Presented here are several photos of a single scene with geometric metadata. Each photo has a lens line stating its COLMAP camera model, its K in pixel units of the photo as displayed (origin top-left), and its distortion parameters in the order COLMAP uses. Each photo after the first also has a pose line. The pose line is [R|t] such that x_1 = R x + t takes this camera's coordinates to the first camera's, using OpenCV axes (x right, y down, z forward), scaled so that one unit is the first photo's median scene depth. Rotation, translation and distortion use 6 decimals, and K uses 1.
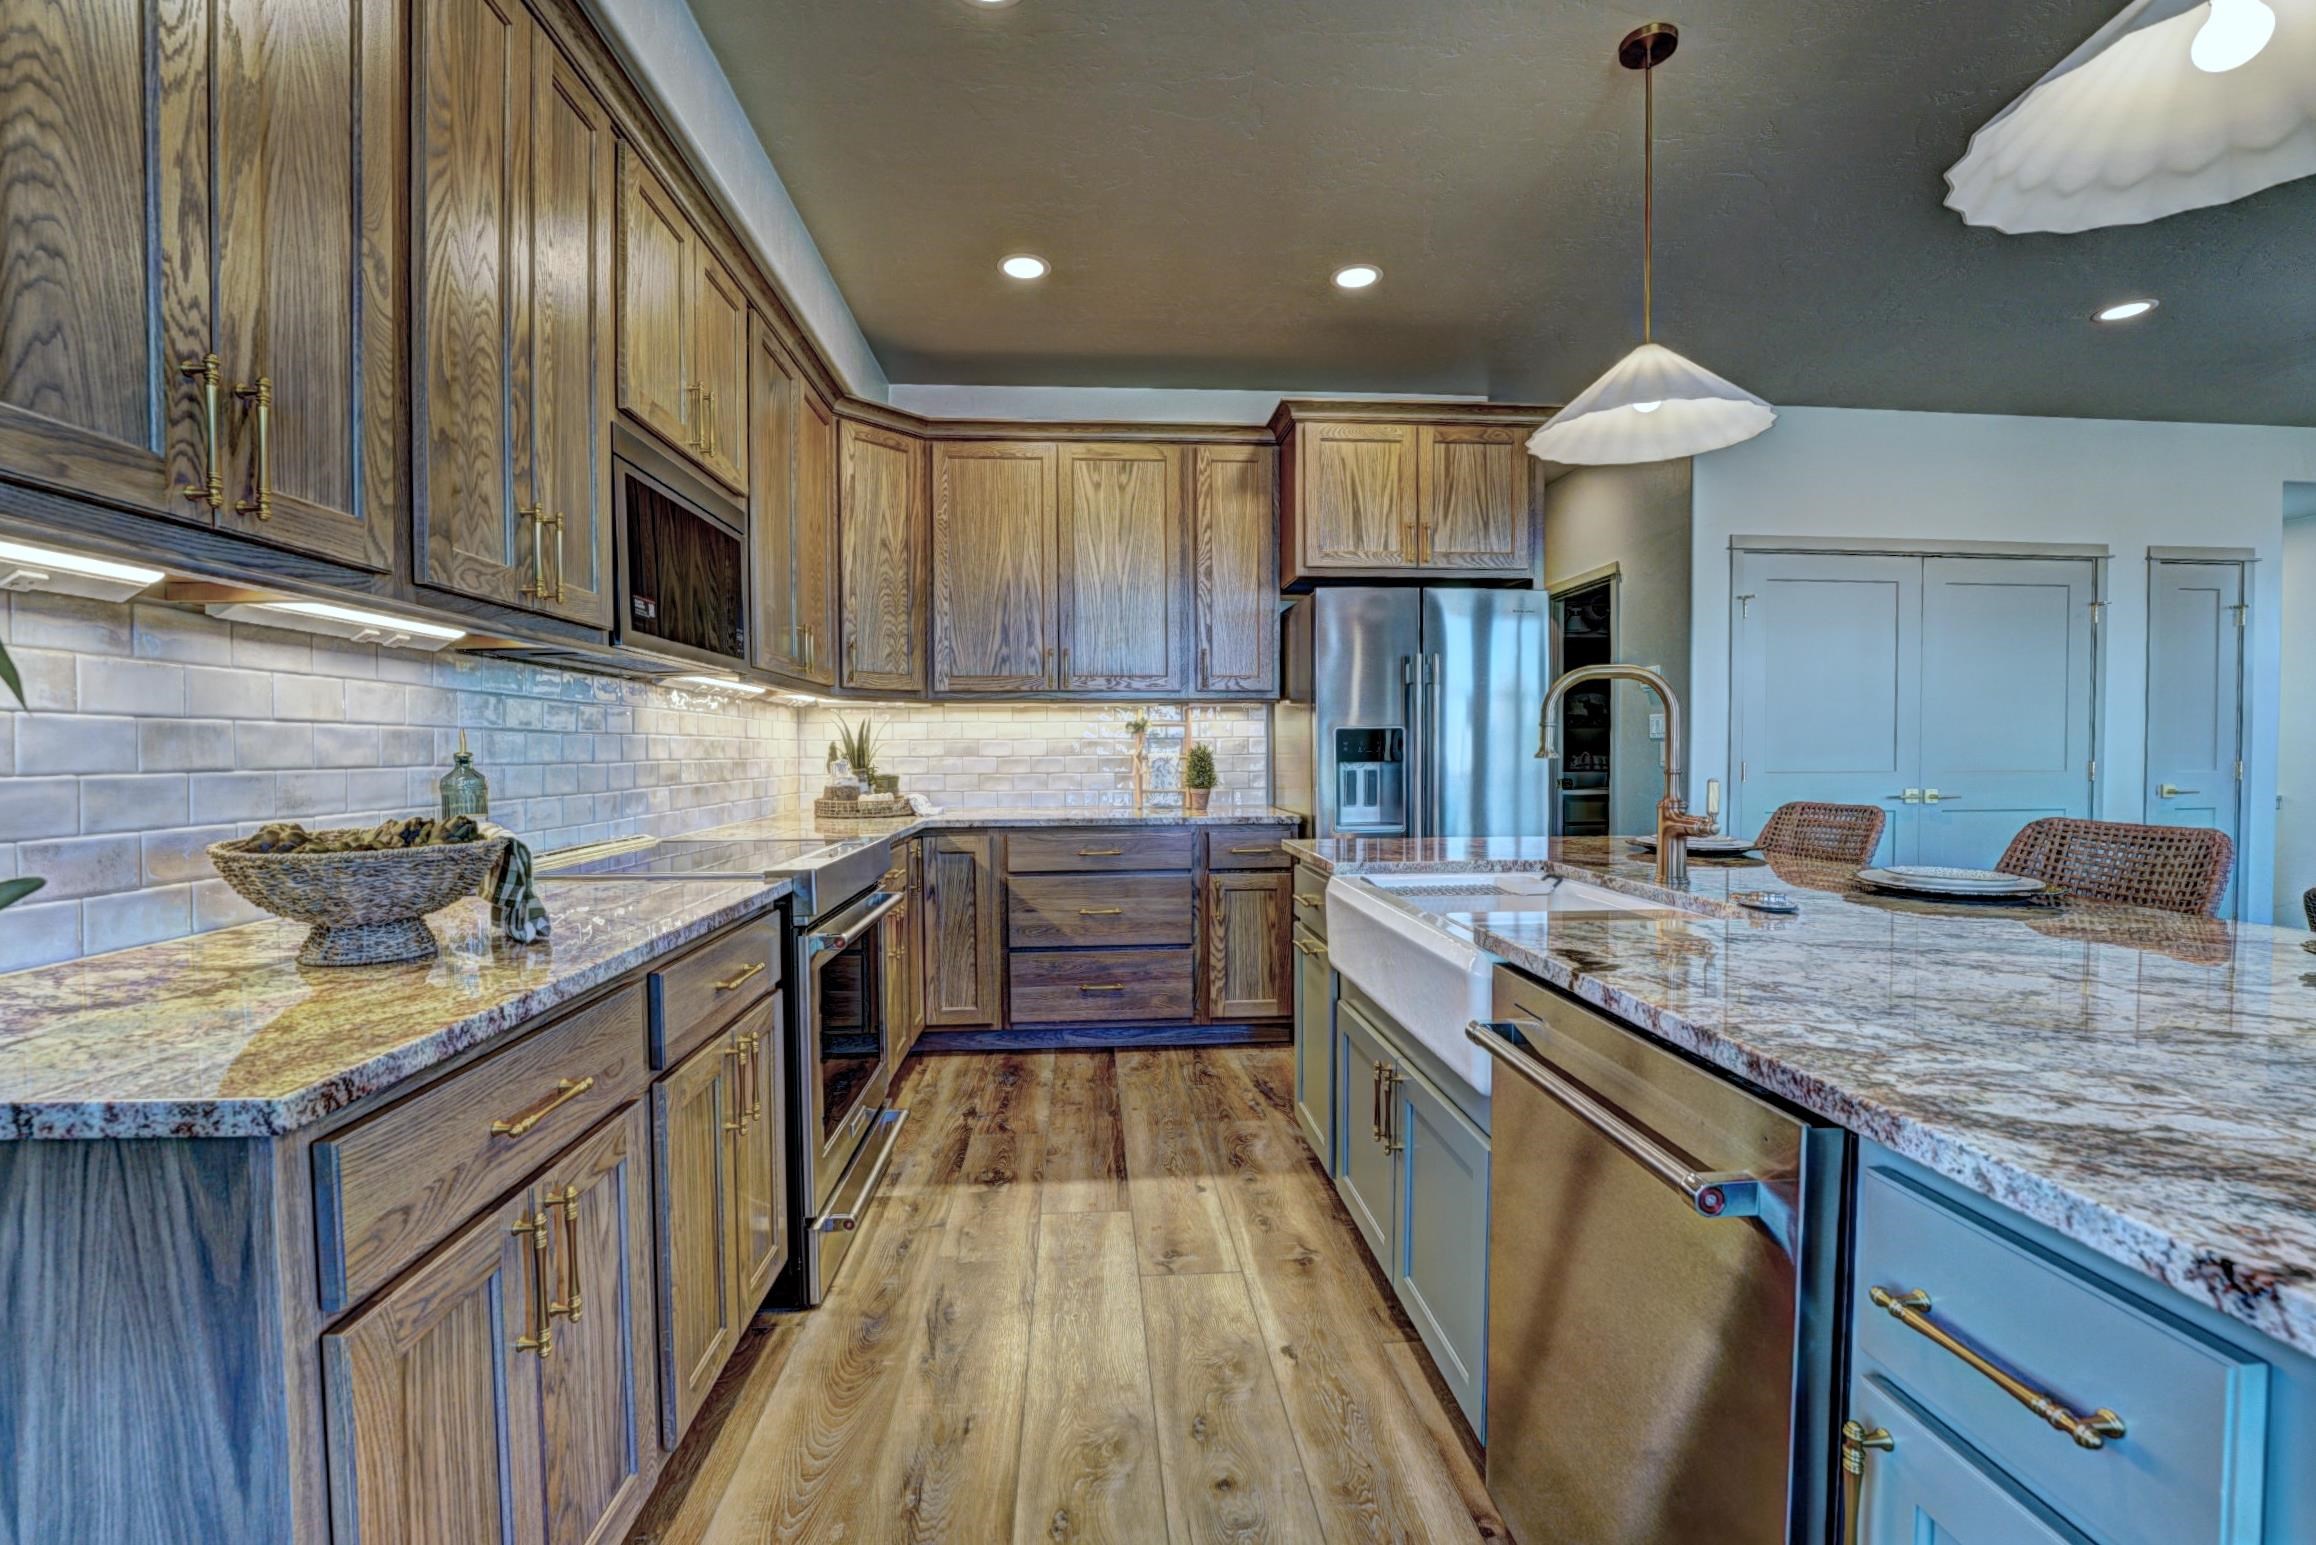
lens RADIAL K [[973.0, 0, 1158.0], [0, 973.0, 772.5], [0, 0, 1]] dist [-0.001745, -0.000005]
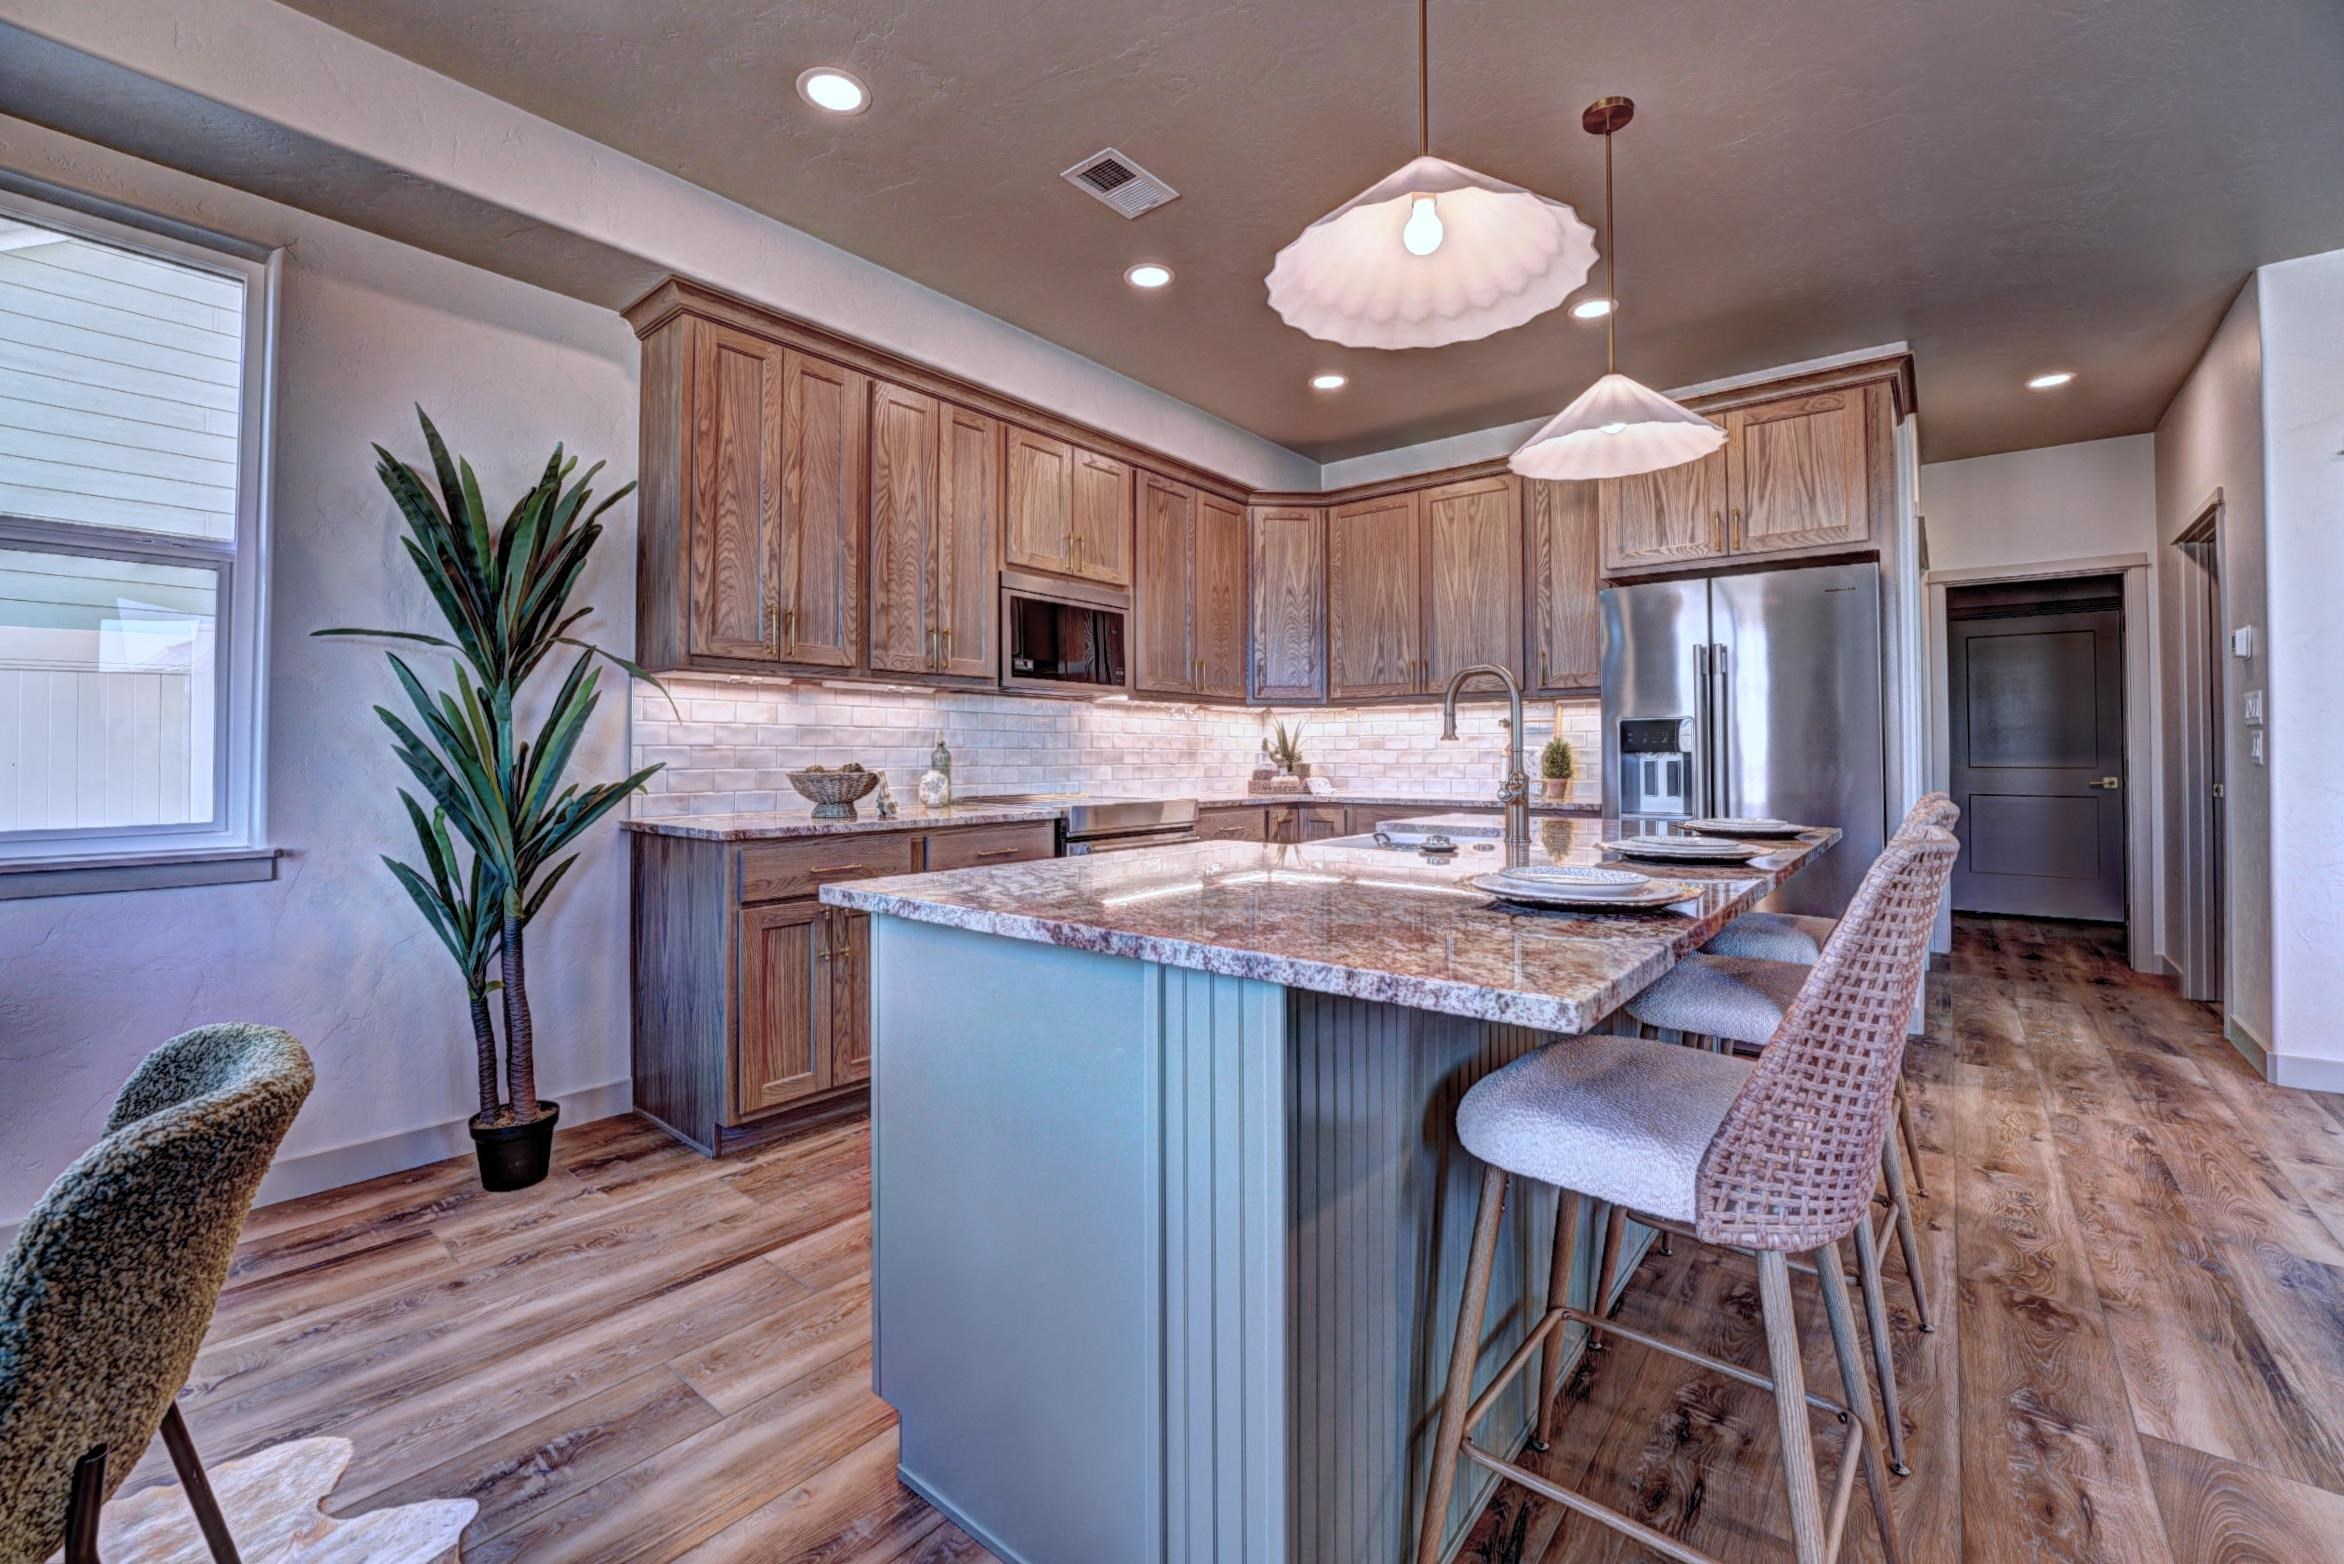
lens RADIAL K [[974.4, 0, 1170.8], [0, 974.4, 745.3], [0, 0, 1]] dist [-0.001429, 0.000006]
pose [[0.731950, -0.002849, -0.681352, 0.523788], [-0.018692, 0.999531, -0.024259, 0.014996], [0.681102, 0.030492, 0.731554, -0.095917]]
